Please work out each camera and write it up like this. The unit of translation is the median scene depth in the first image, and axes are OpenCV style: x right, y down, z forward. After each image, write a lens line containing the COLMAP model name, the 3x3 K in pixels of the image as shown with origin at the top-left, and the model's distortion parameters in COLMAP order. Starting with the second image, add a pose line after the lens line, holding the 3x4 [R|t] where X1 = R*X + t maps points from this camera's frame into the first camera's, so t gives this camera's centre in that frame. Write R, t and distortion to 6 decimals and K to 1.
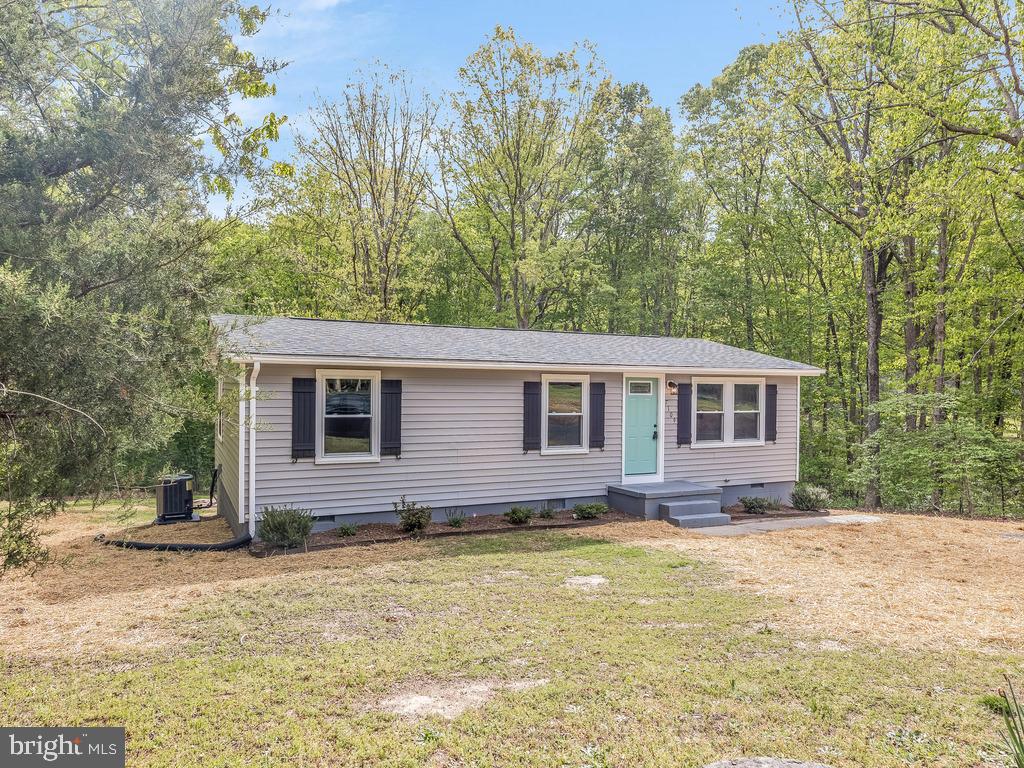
lens RADIAL K [[647.7, 0, 511.9], [0, 647.7, 381.5], [0, 0, 1]] dist [-0.000074, 0.000594]
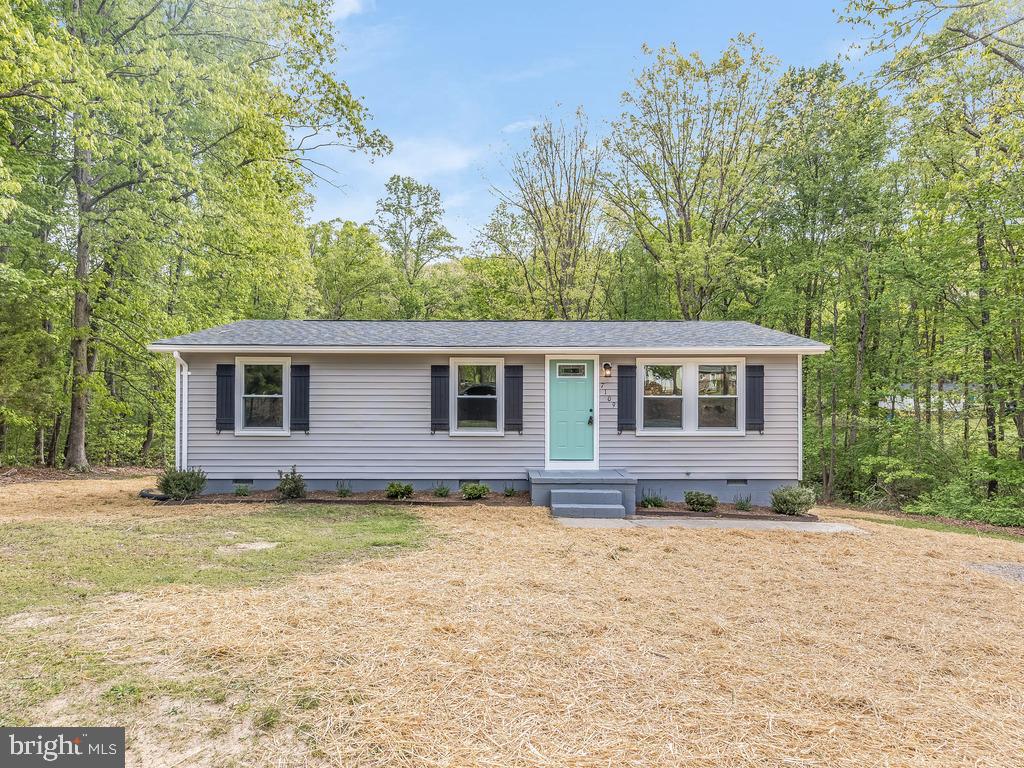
lens RADIAL K [[557.7, 0, 517.3], [0, 557.7, 391.3], [0, 0, 1]] dist [0.002834, -0.001262]
pose [[0.906704, 0.007471, -0.421702, 0.481336], [0.010855, 0.999099, 0.041039, 0.006230], [0.421628, -0.041788, 0.905805, 0.221420]]
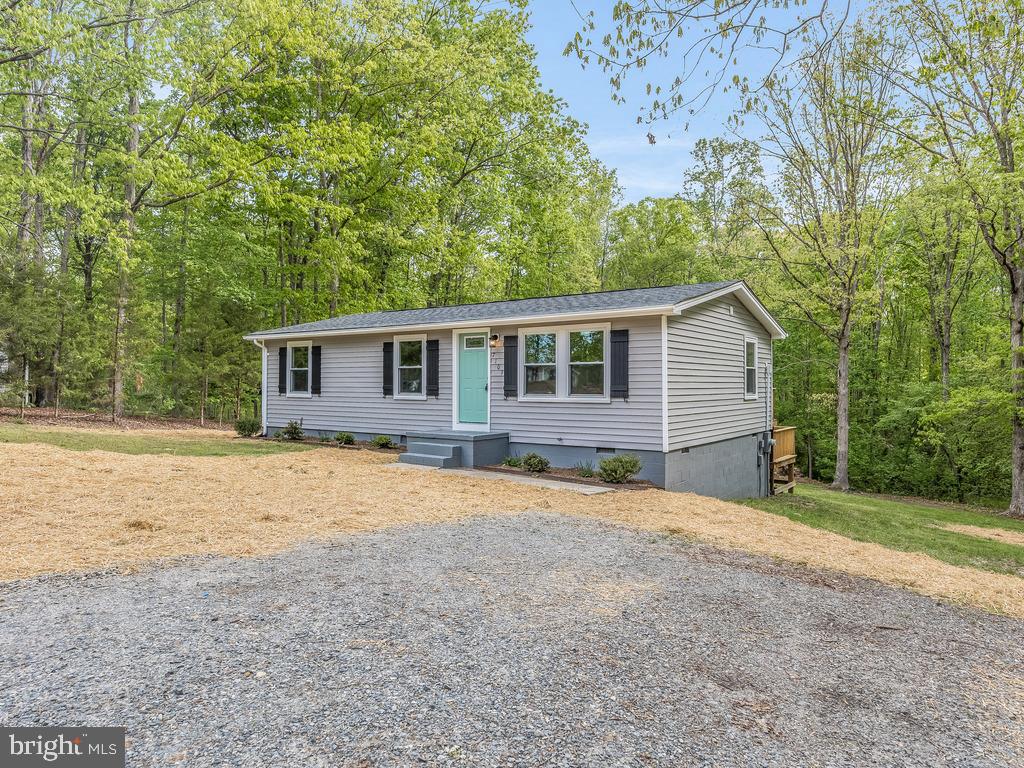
lens RADIAL K [[647.7, 0, 513.2], [0, 647.7, 384.3], [0, 0, 1]] dist [-0.000074, 0.000594]
pose [[0.479046, 0.026468, -0.877391, 1.190481], [0.060126, 0.996208, 0.062881, 0.016275], [0.875728, -0.082876, 0.475638, 0.551326]]
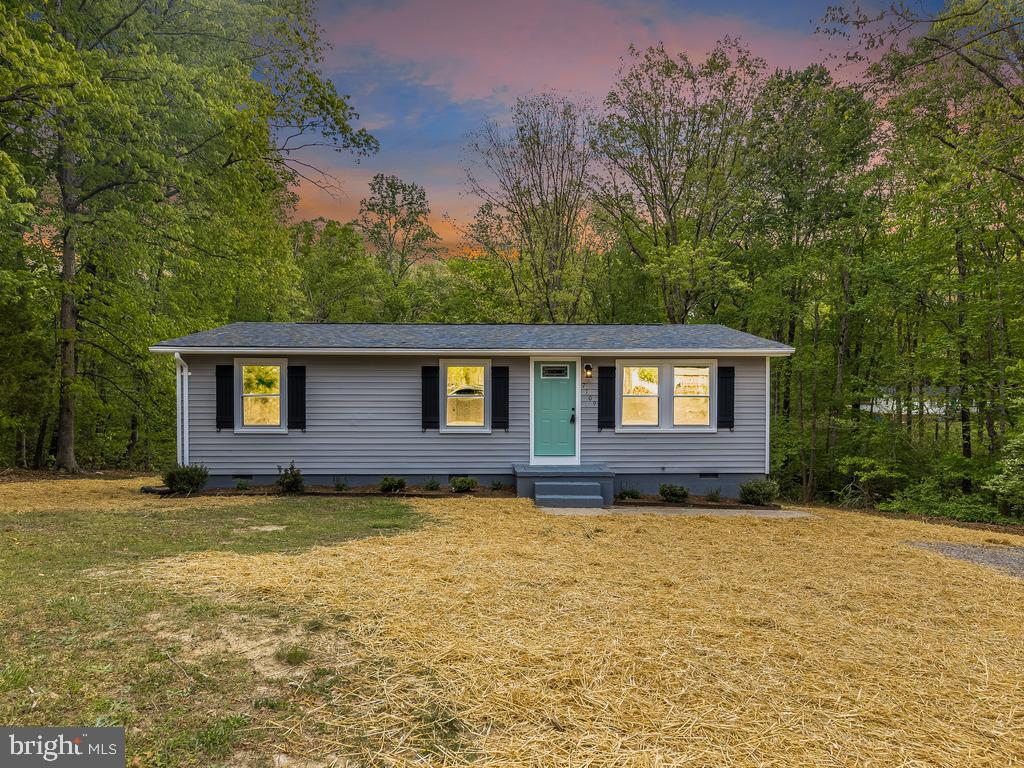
lens RADIAL K [[557.7, 0, 516.2], [0, 557.7, 415.2], [0, 0, 1]] dist [0.002834, -0.001262]
pose [[0.915450, 0.022308, -0.401813, 0.502704], [0.010187, 0.996858, 0.078555, 0.009436], [0.402303, -0.076006, 0.912346, 0.177943]]
